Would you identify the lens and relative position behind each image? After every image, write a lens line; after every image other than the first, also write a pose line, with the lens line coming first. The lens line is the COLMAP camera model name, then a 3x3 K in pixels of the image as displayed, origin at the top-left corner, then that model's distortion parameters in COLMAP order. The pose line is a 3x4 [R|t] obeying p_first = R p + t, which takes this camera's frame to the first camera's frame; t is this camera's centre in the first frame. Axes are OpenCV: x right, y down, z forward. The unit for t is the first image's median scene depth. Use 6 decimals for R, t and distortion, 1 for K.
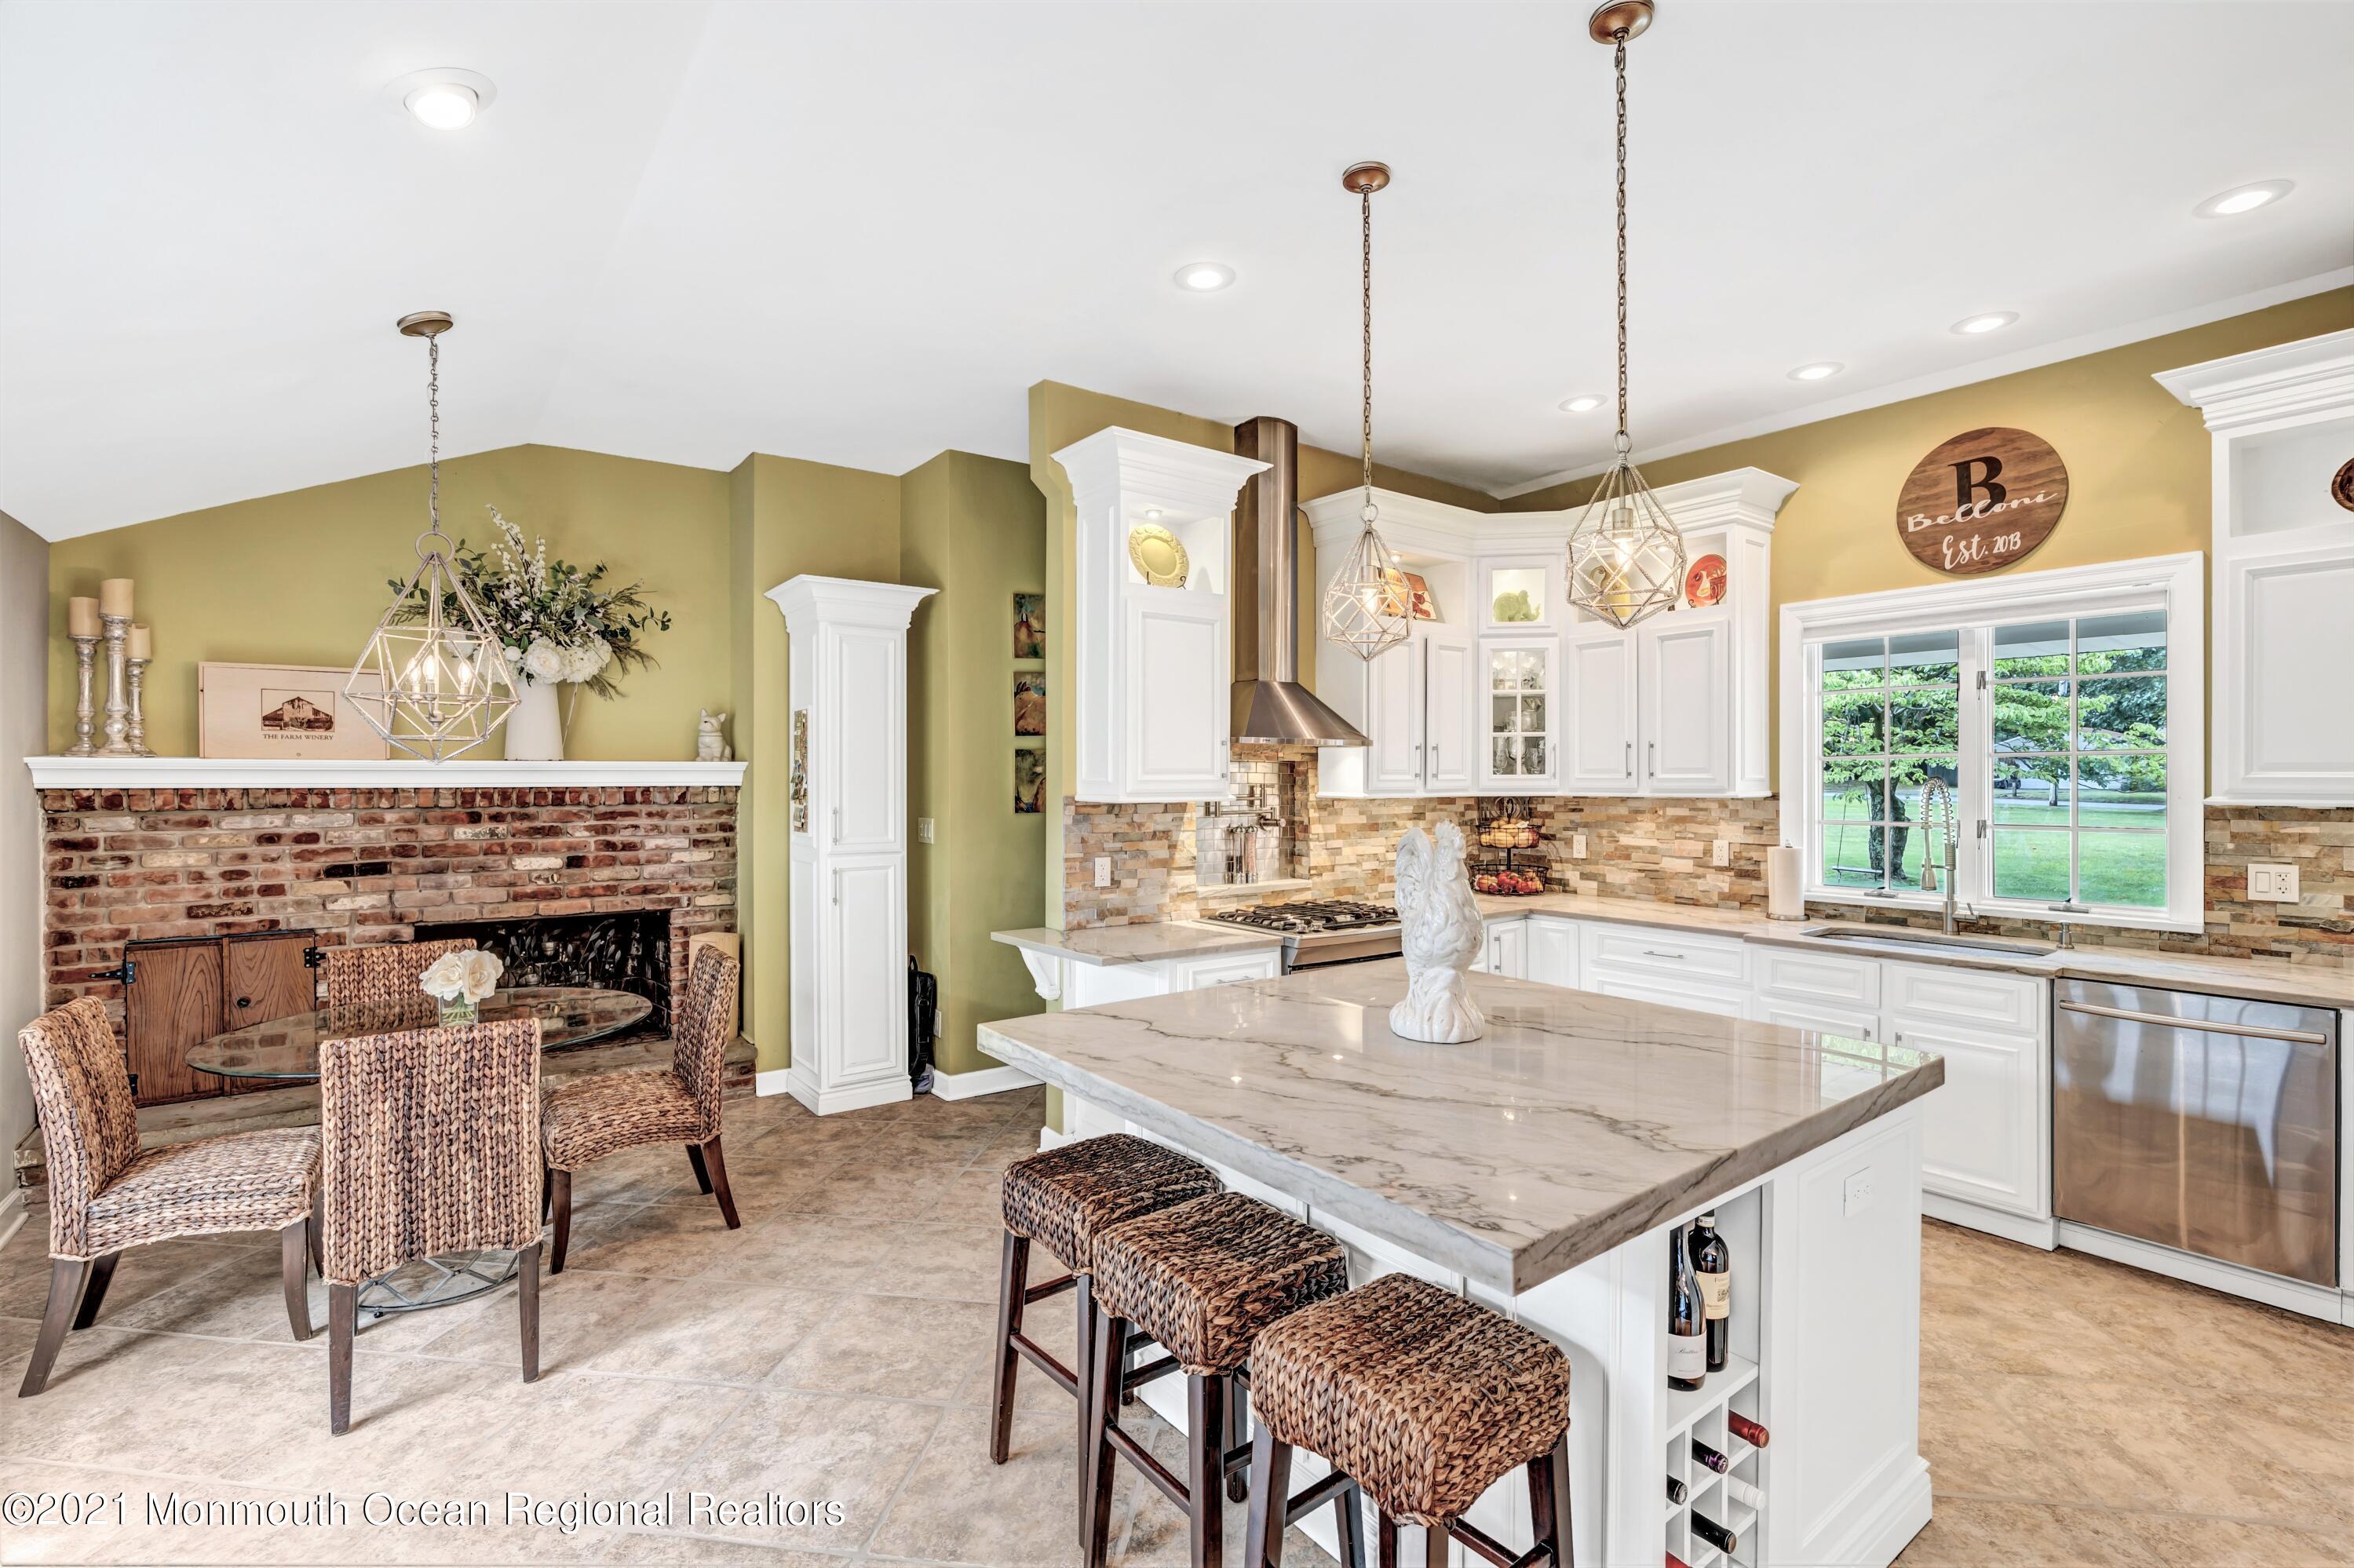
lens RADIAL K [[1061.9, 0, 1177.0], [0, 1061.9, 784.0], [0, 0, 1]] dist [-0.012147, 0.004745]
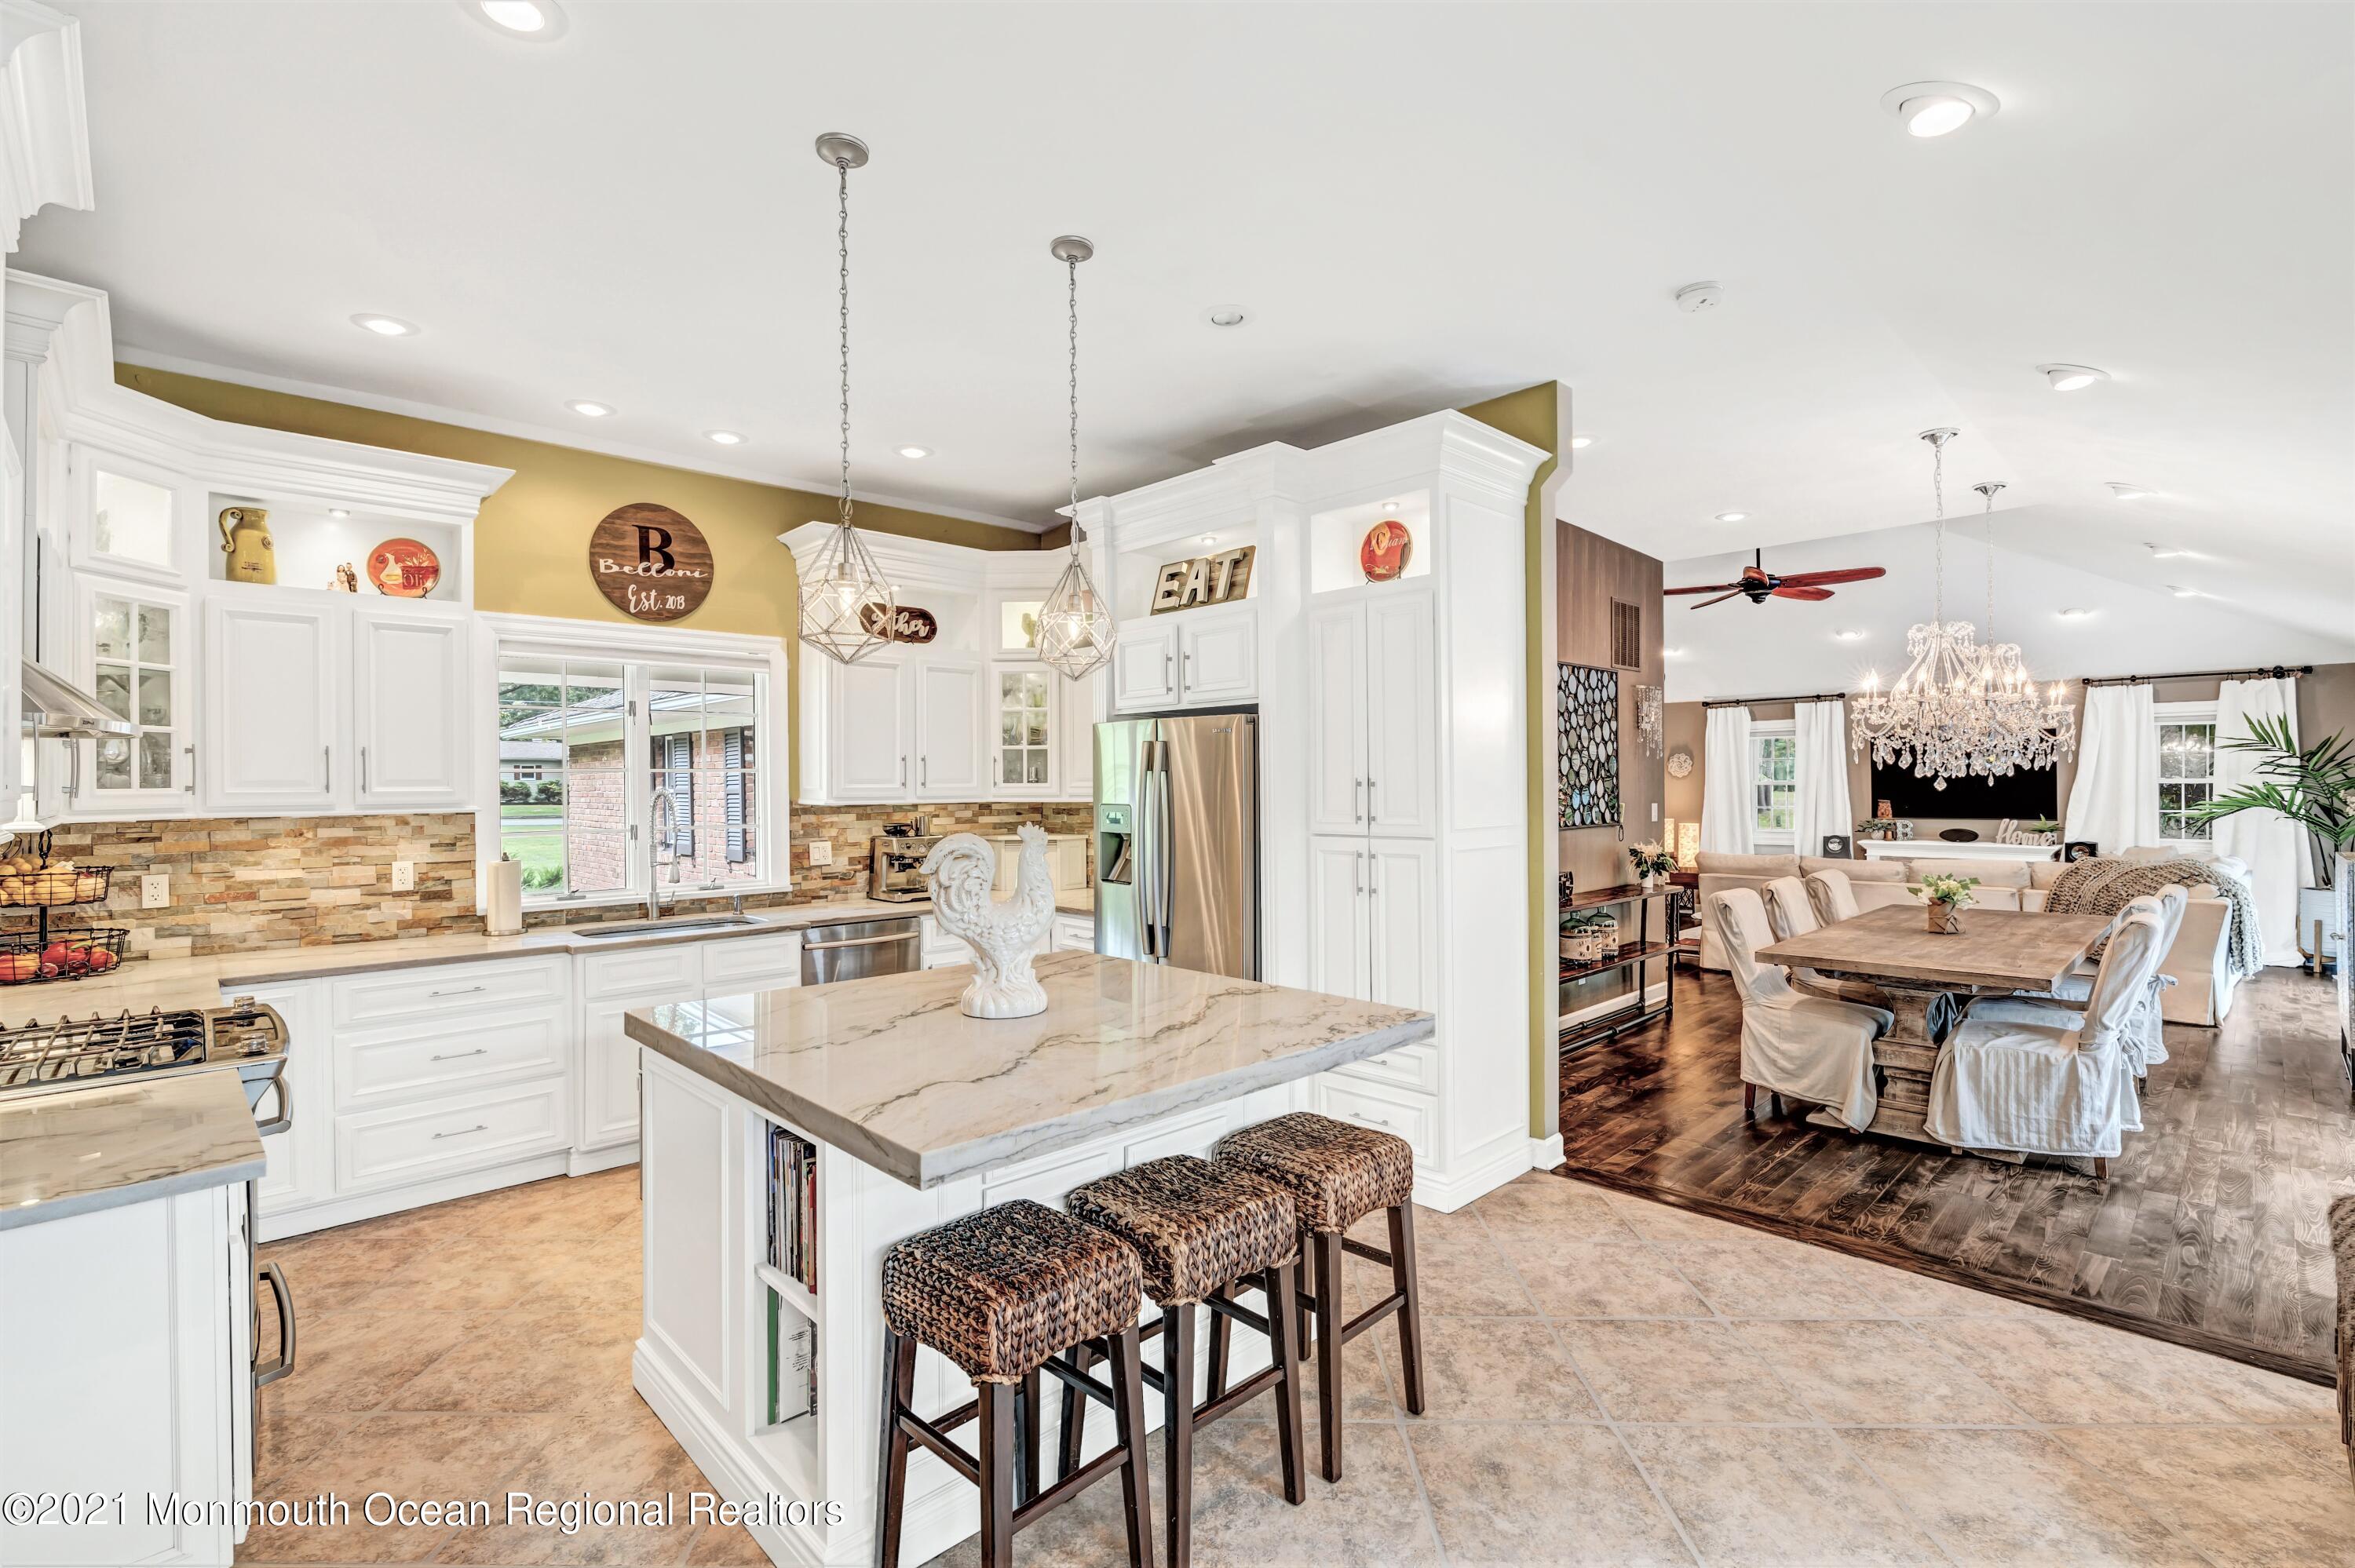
lens RADIAL K [[1062.3, 0, 1177.5], [0, 1062.3, 784.0], [0, 0, 1]] dist [-0.012147, 0.004745]
pose [[-0.127165, 0.001506, 0.991880, -0.485527], [0.012861, 0.999917, 0.000130, -0.003948], [-0.991798, 0.012774, -0.127174, 0.510714]]
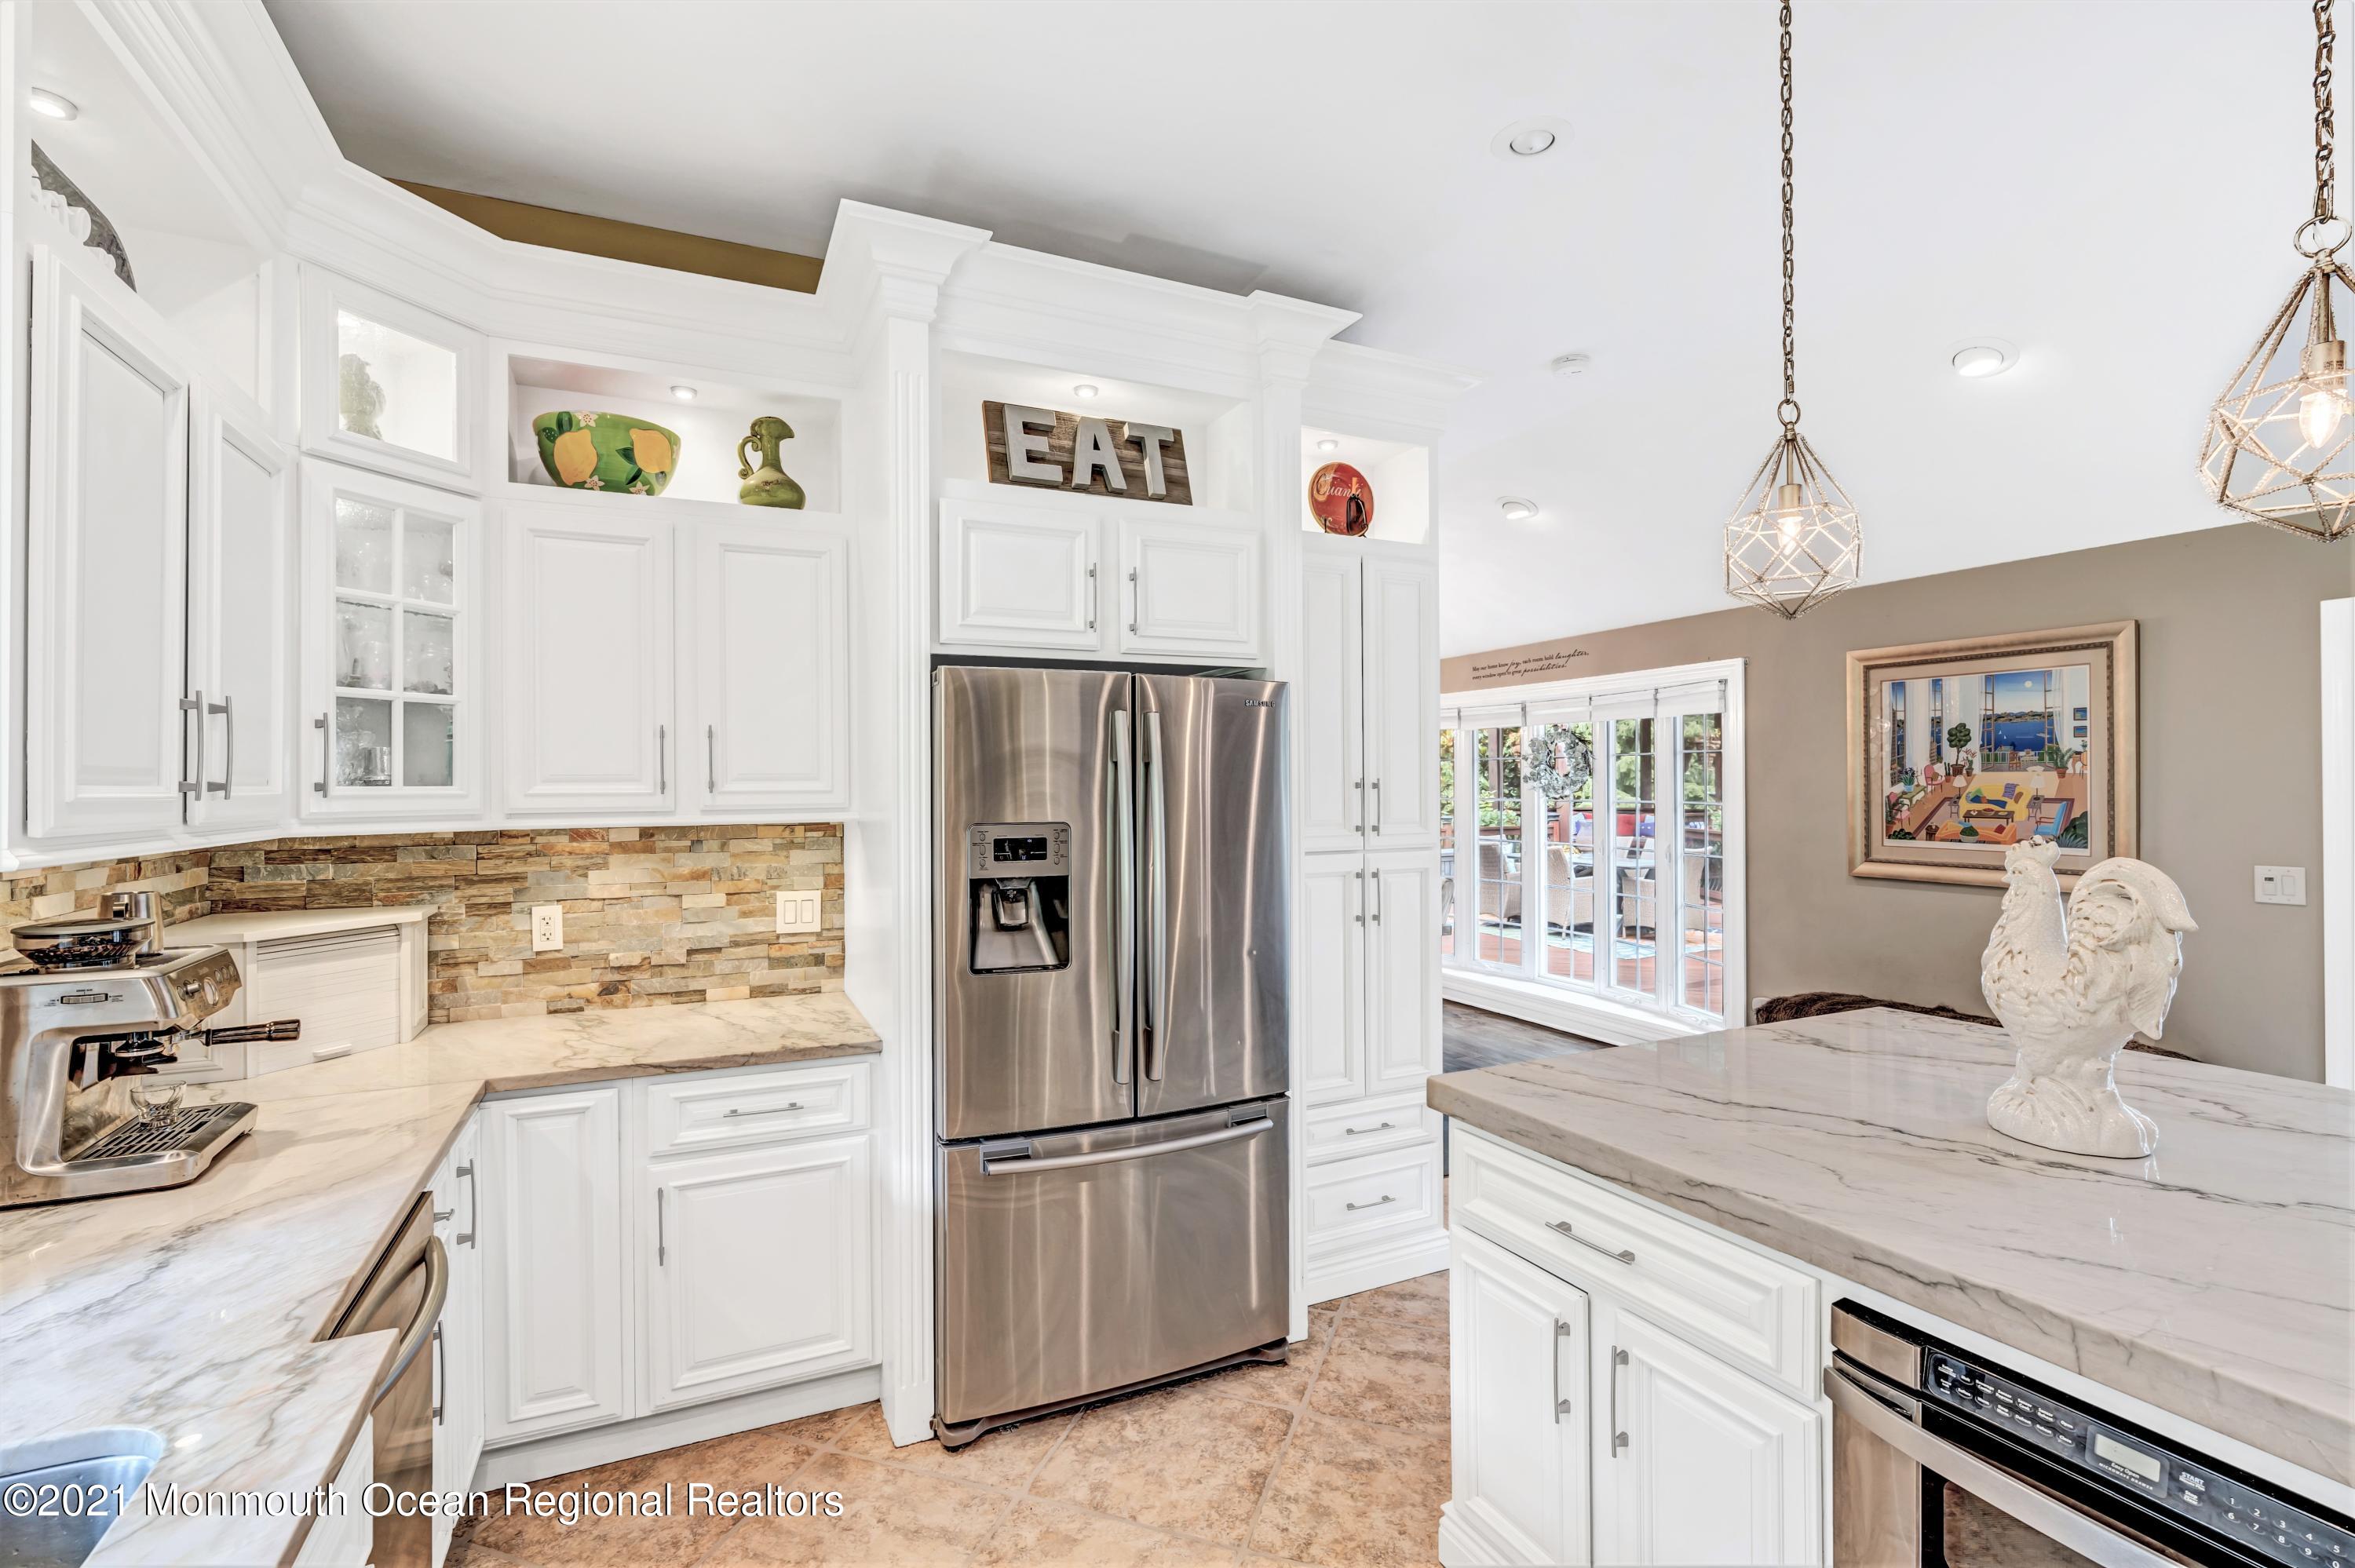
lens RADIAL K [[1062.3, 0, 1177.5], [0, 1062.3, 784.0], [0, 0, 1]] dist [-0.012147, 0.004745]
pose [[-0.981232, 0.007889, 0.192671, 0.369162], [0.009102, 0.999944, 0.005411, -0.007450], [-0.192618, 0.007063, -0.981248, 0.967533]]
